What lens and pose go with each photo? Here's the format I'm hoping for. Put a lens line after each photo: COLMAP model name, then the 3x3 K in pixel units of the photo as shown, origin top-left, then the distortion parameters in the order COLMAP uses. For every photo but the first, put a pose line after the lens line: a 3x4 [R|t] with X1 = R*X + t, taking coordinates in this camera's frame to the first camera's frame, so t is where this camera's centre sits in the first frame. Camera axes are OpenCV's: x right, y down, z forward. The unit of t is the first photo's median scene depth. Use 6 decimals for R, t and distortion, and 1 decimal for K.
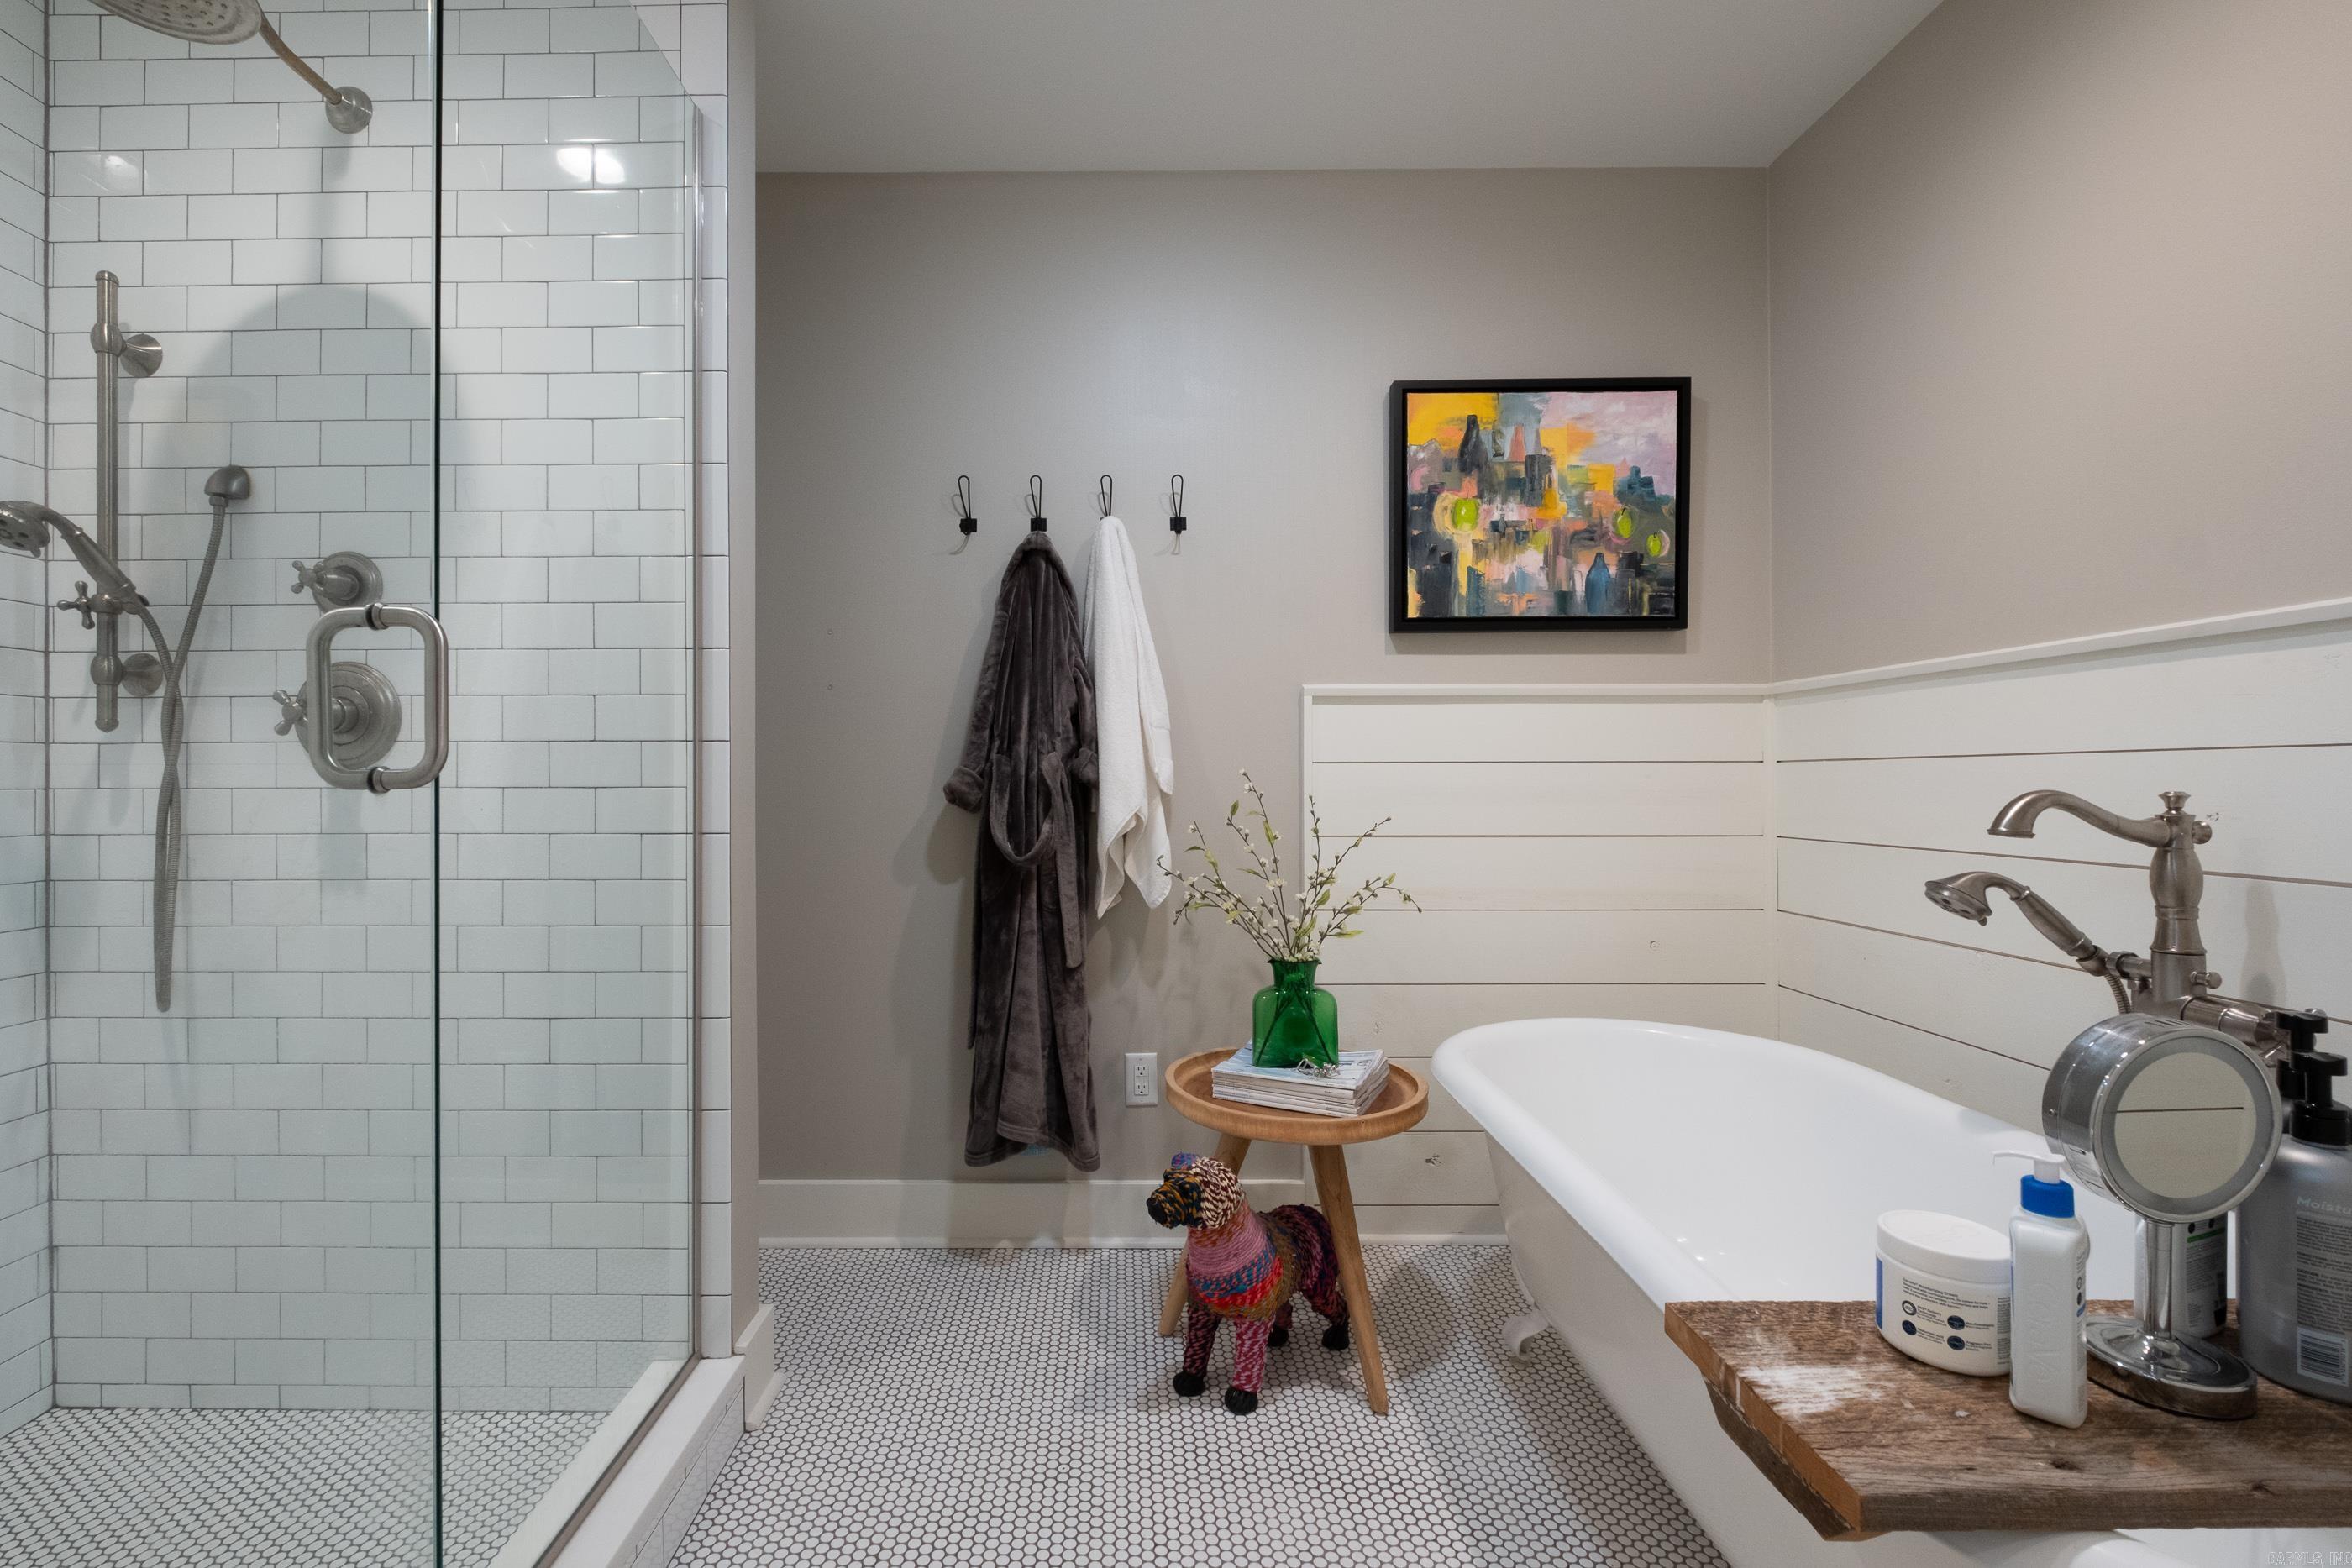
lens RADIAL K [[1028.4, 0, 1111.9], [0, 1028.4, 777.5], [0, 0, 1]] dist [-0.002026, -0.004193]
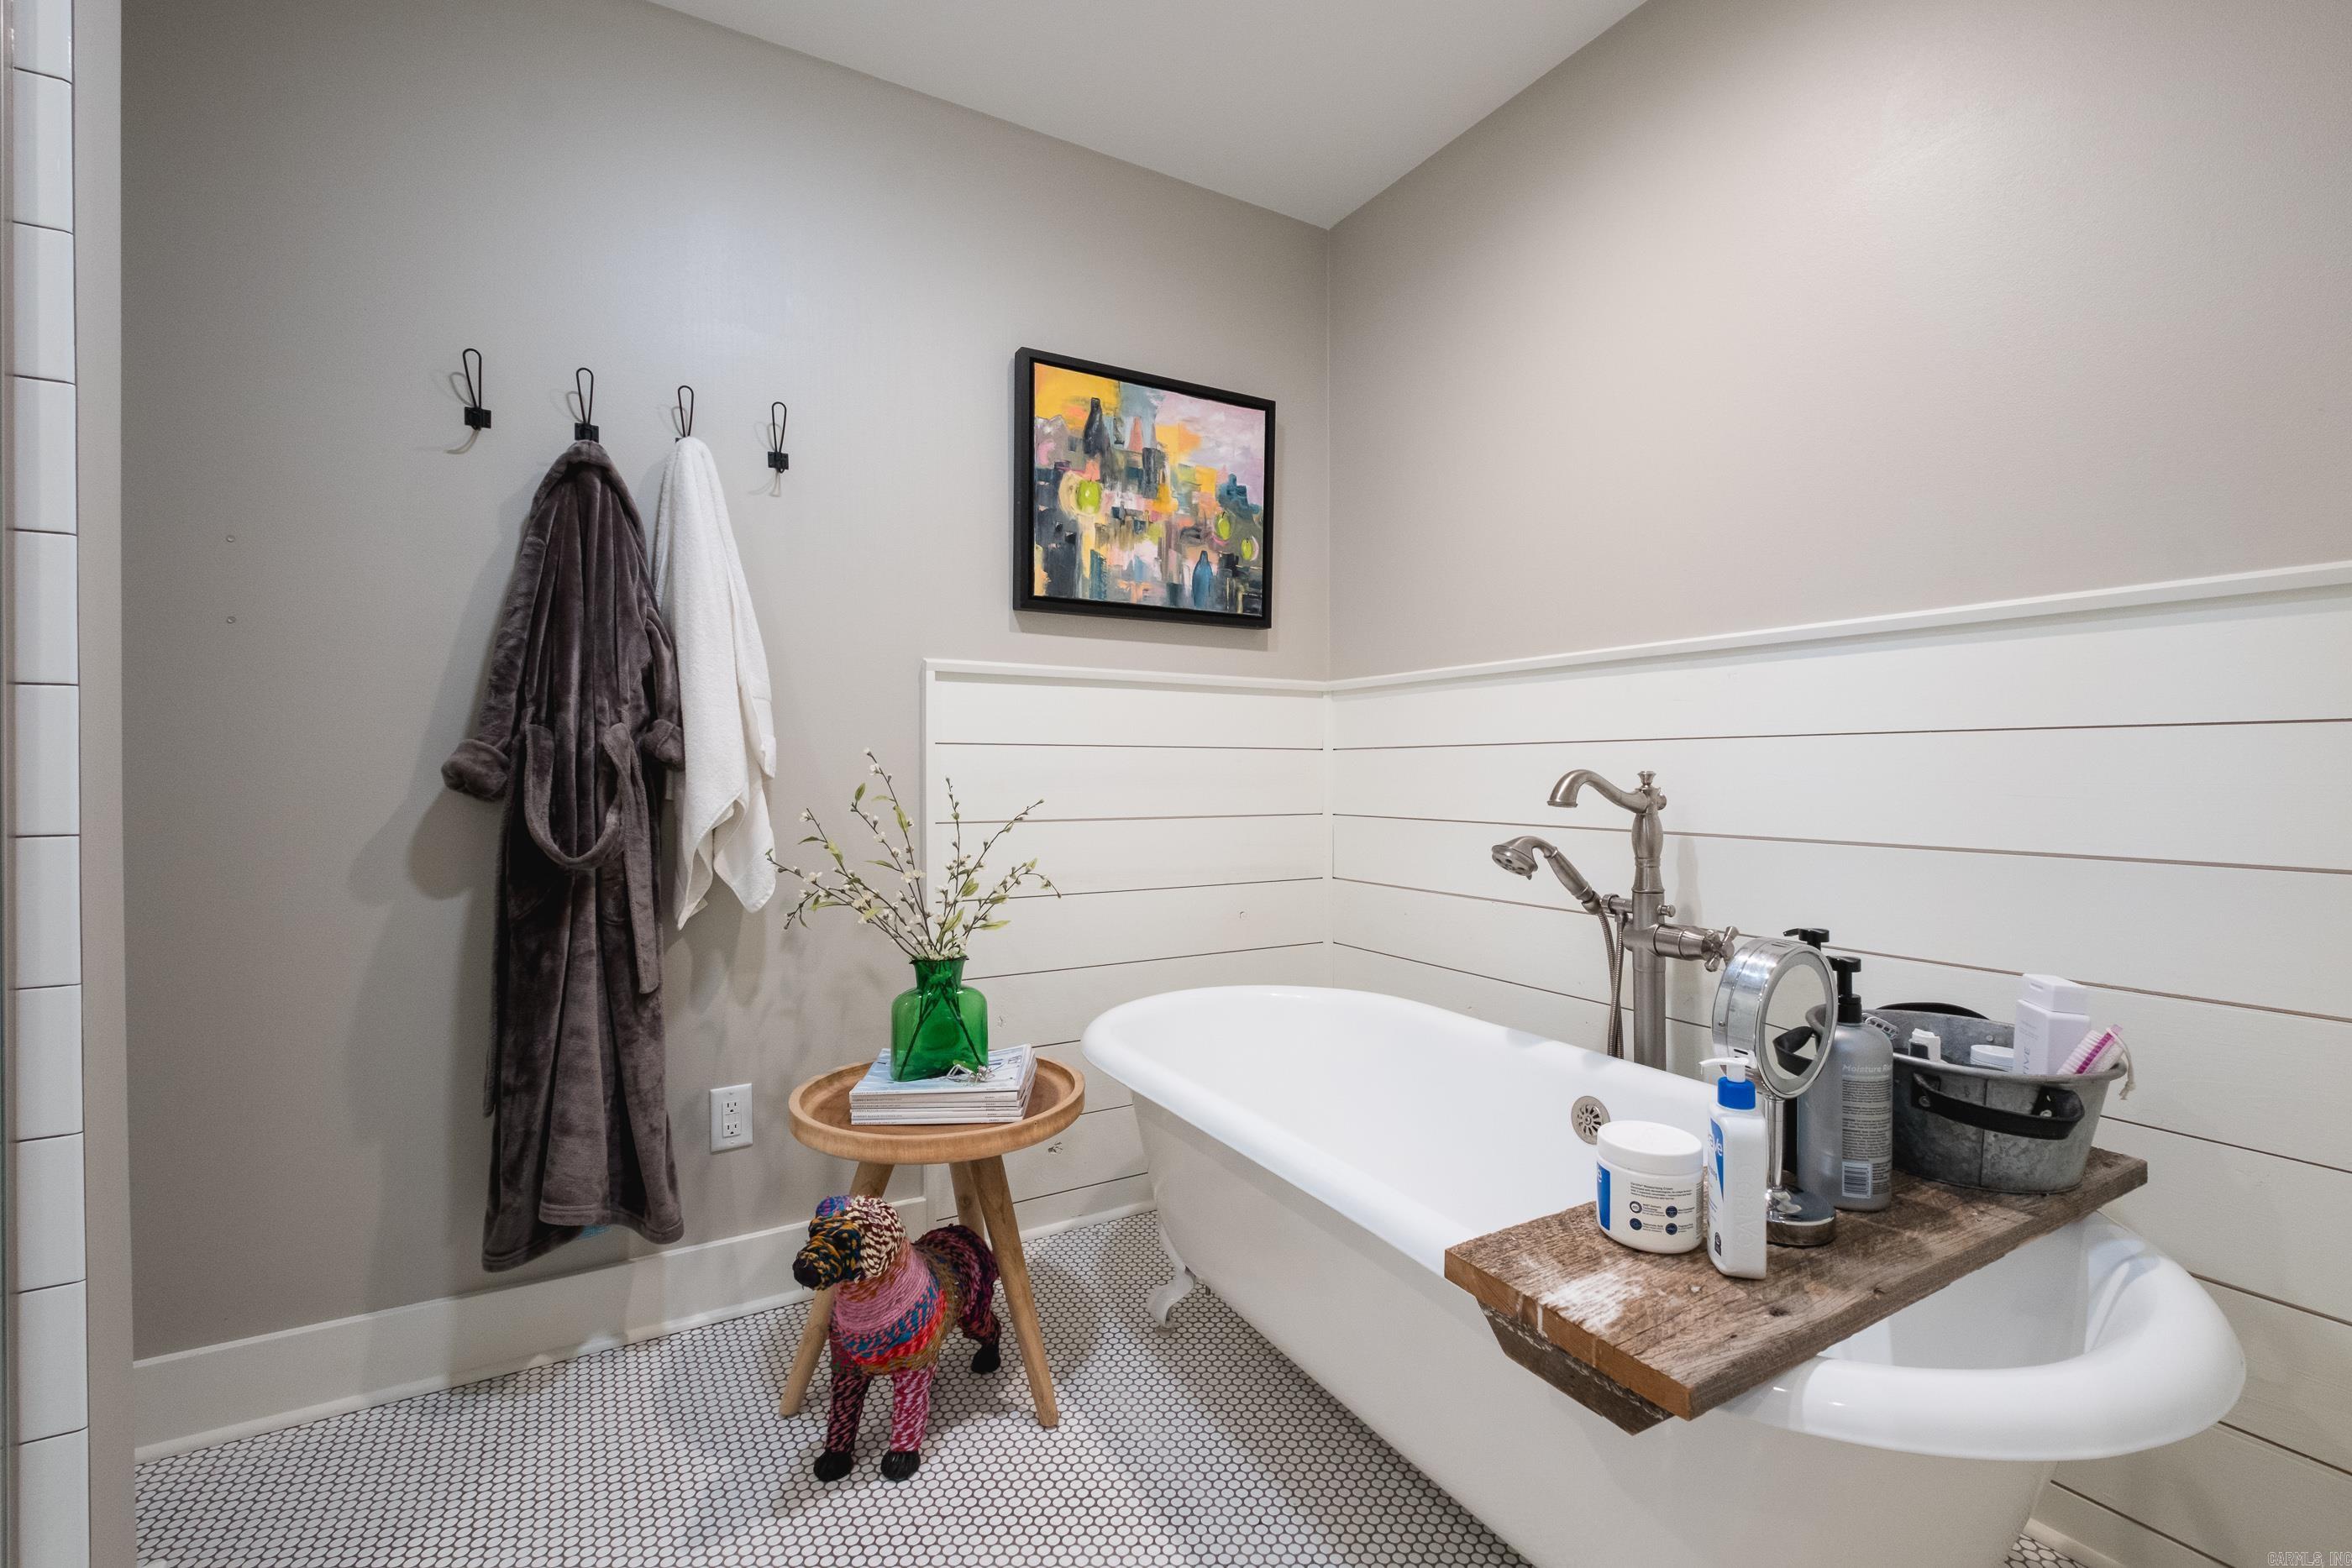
lens RADIAL K [[1044.9, 0, 1262.8], [0, 1044.9, 775.6], [0, 0, 1]] dist [-0.000729, -0.001084]
pose [[0.853080, -0.000481, 0.521781, -0.094217], [-0.005105, 0.999944, 0.009267, 0.009588], [-0.521756, -0.010569, 0.853029, 0.101771]]
